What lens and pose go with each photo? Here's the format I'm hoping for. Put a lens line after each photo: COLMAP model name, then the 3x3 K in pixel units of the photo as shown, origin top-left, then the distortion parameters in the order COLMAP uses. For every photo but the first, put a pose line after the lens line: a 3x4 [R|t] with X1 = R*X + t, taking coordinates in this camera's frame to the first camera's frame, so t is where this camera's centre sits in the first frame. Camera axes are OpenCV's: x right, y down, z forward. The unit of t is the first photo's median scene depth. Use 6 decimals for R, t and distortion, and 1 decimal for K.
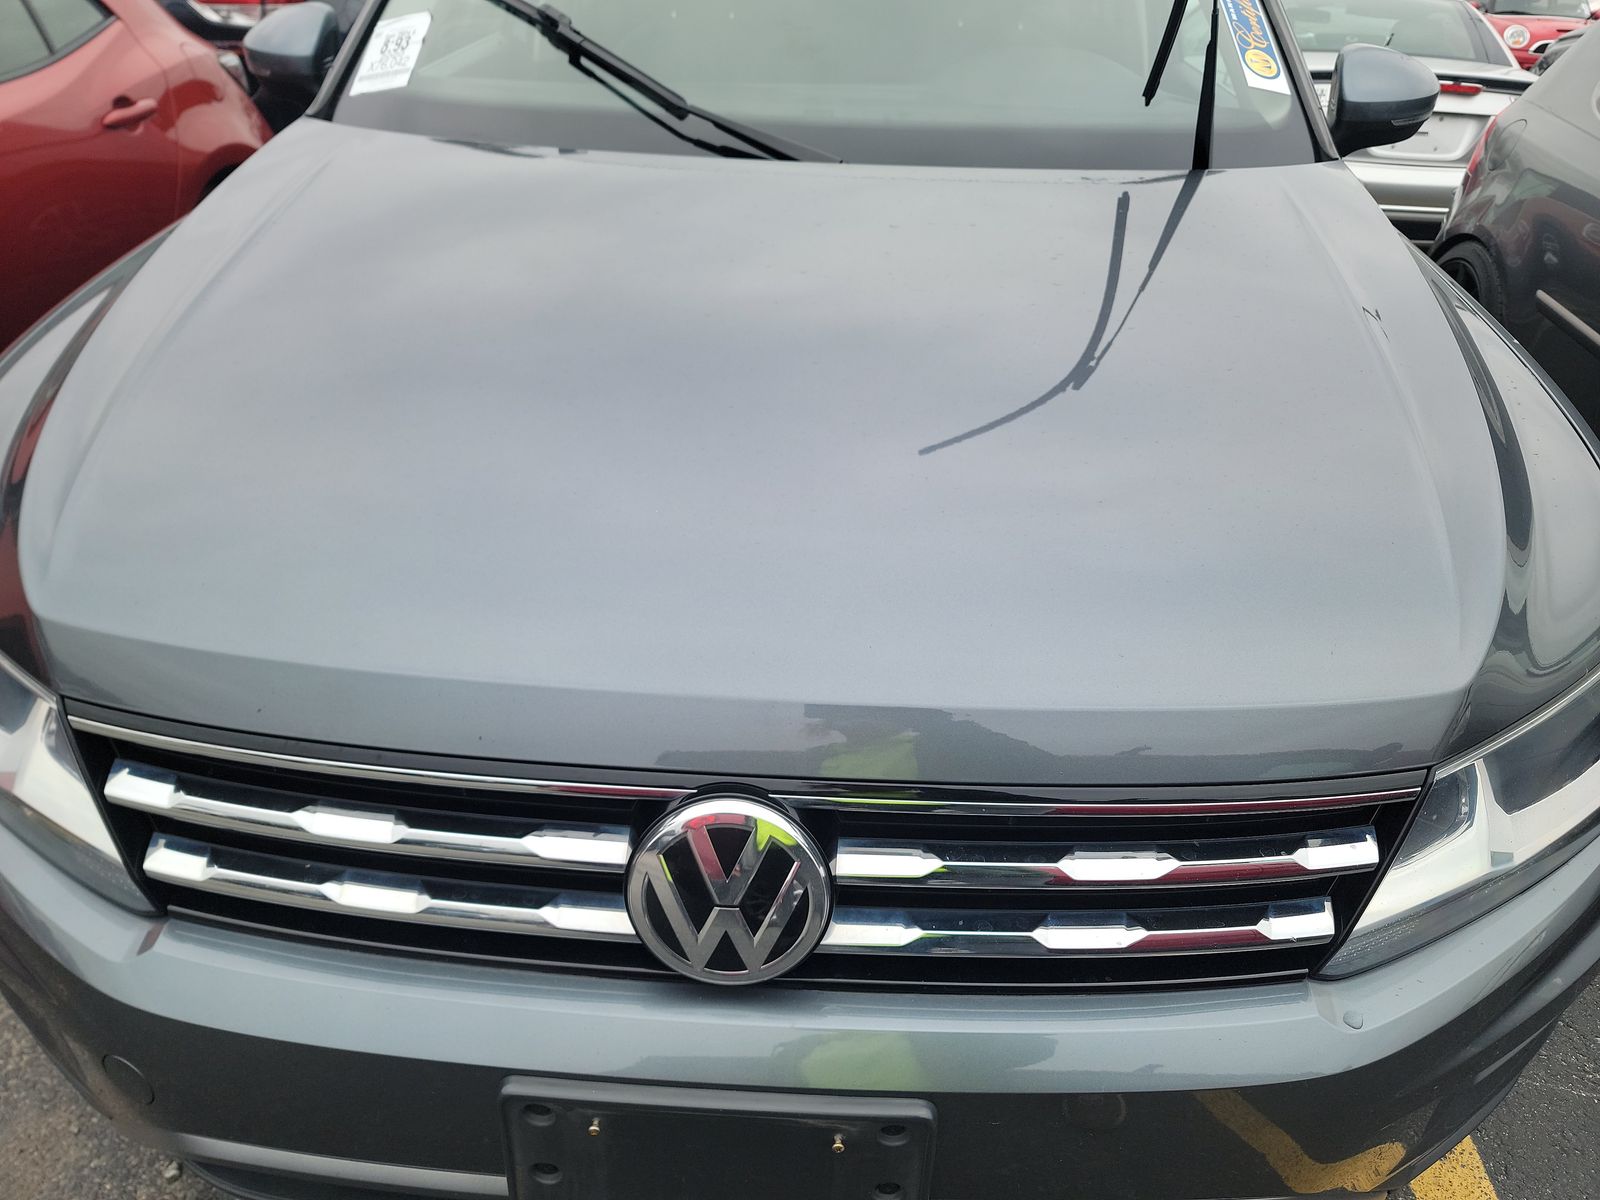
lens RADIAL K [[1163.3, 0, 828.8], [0, 1163.3, 598.4], [0, 0, 1]] dist [0.041362, -0.045712]
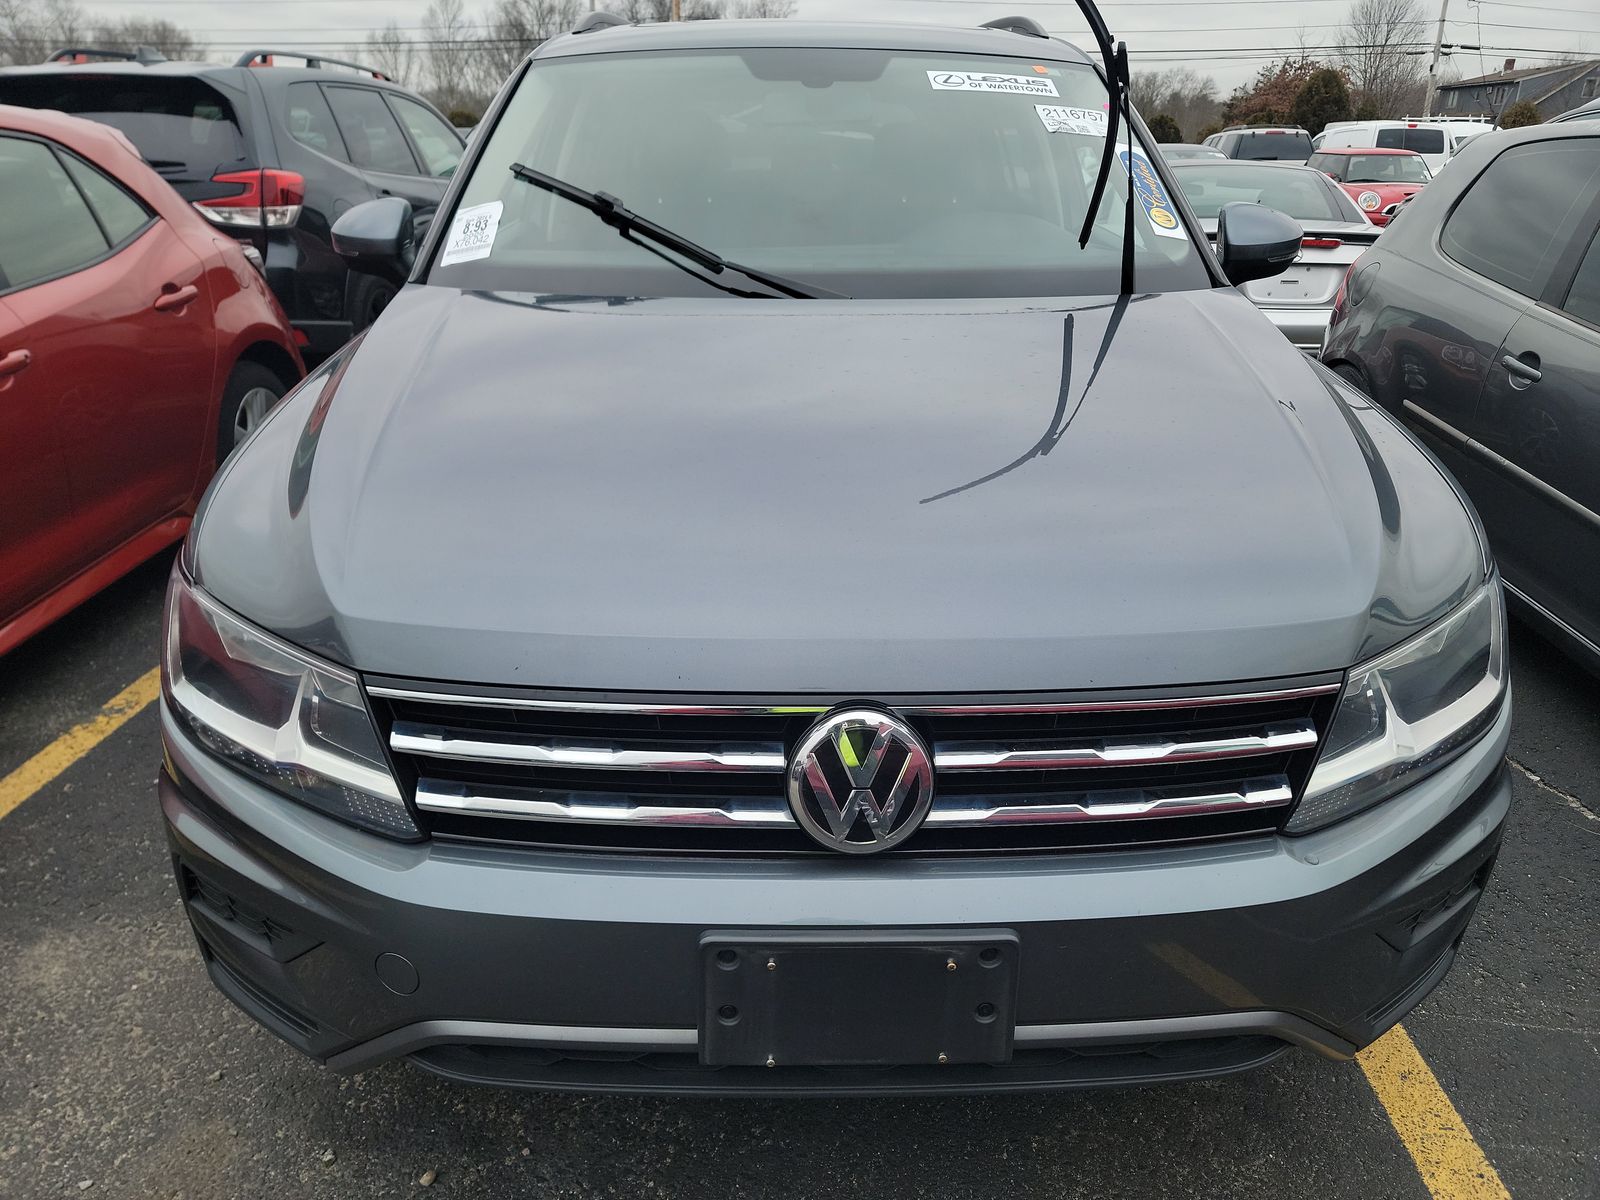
lens RADIAL K [[1166.5, 0, 813.0], [0, 1166.5, 606.1], [0, 0, 1]] dist [0.020838, -0.000945]
pose [[0.997507, -0.049077, 0.050715, -0.105624], [0.055276, 0.990089, -0.129103, 0.115710], [-0.043876, 0.131584, 0.990334, -0.207564]]
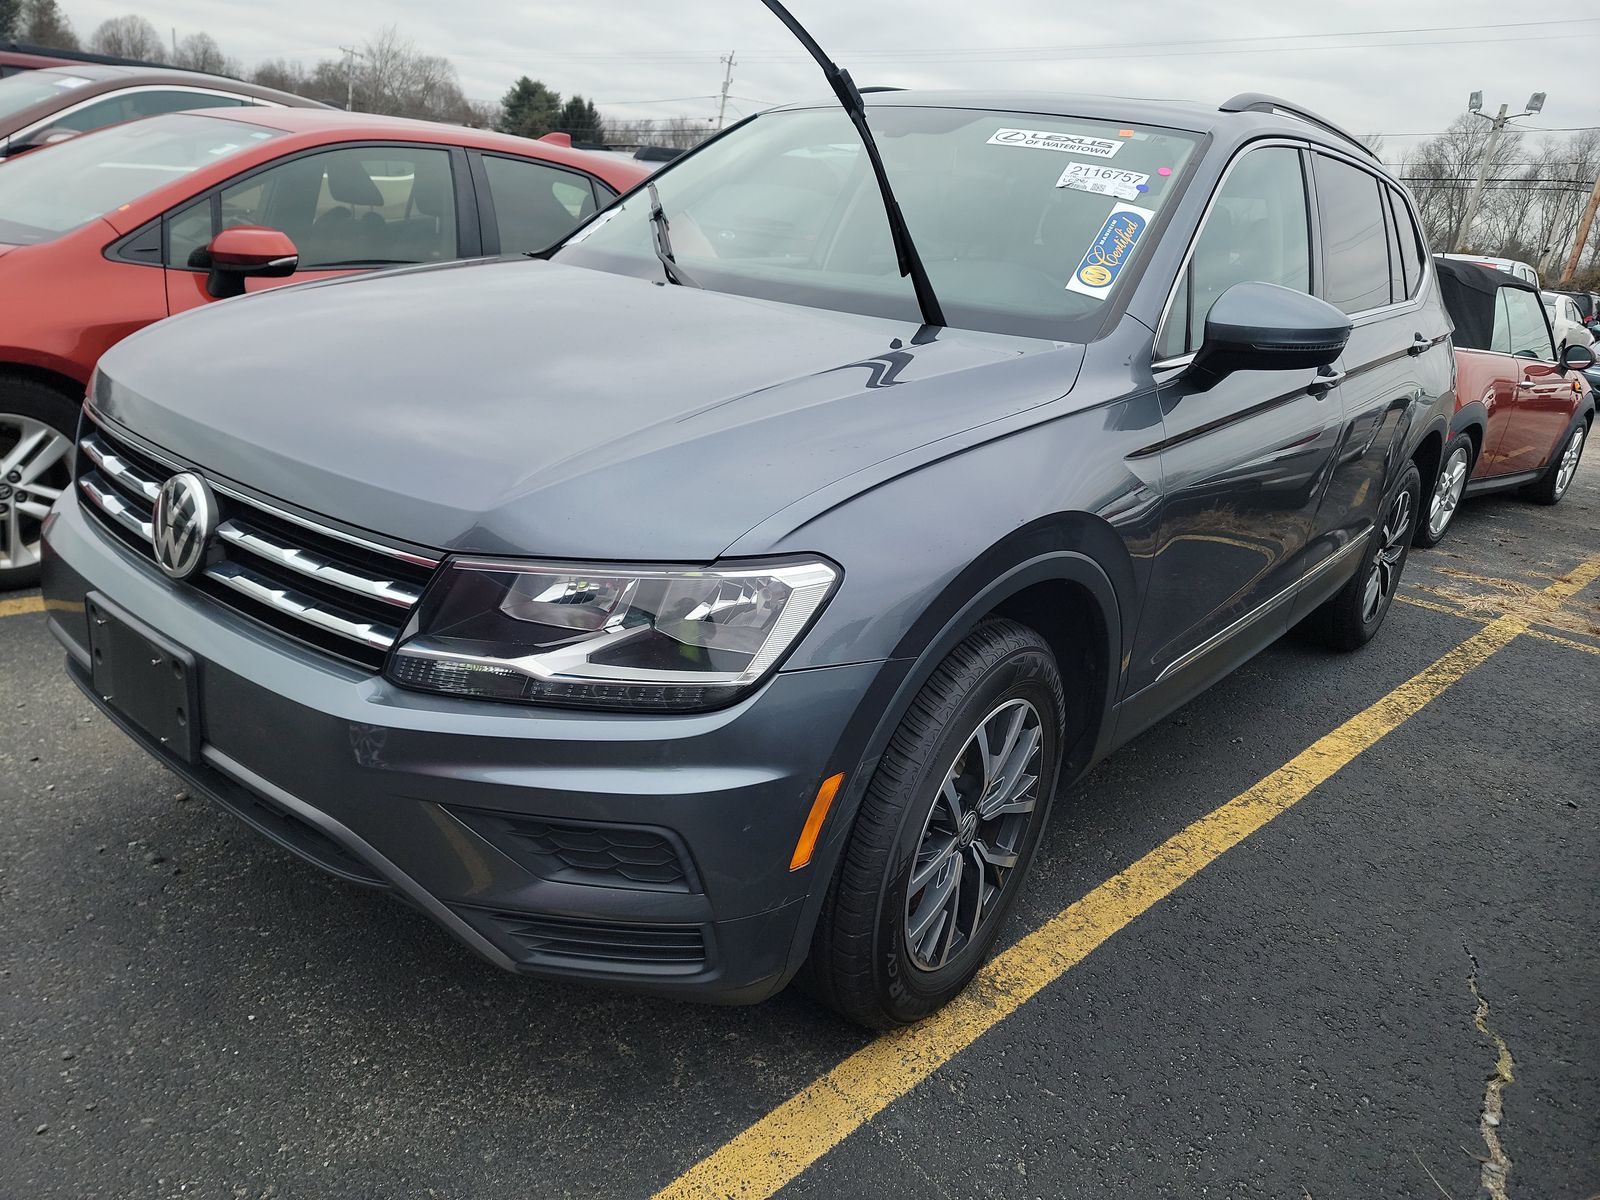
lens RADIAL K [[1166.5, 0, 813.0], [0, 1166.5, 606.1], [0, 0, 1]] dist [0.020838, -0.000945]
pose [[0.786946, 0.241908, -0.567623, 0.995149], [-0.369070, 0.921773, -0.118836, 0.116158], [0.494473, 0.303010, 0.814667, -0.019102]]
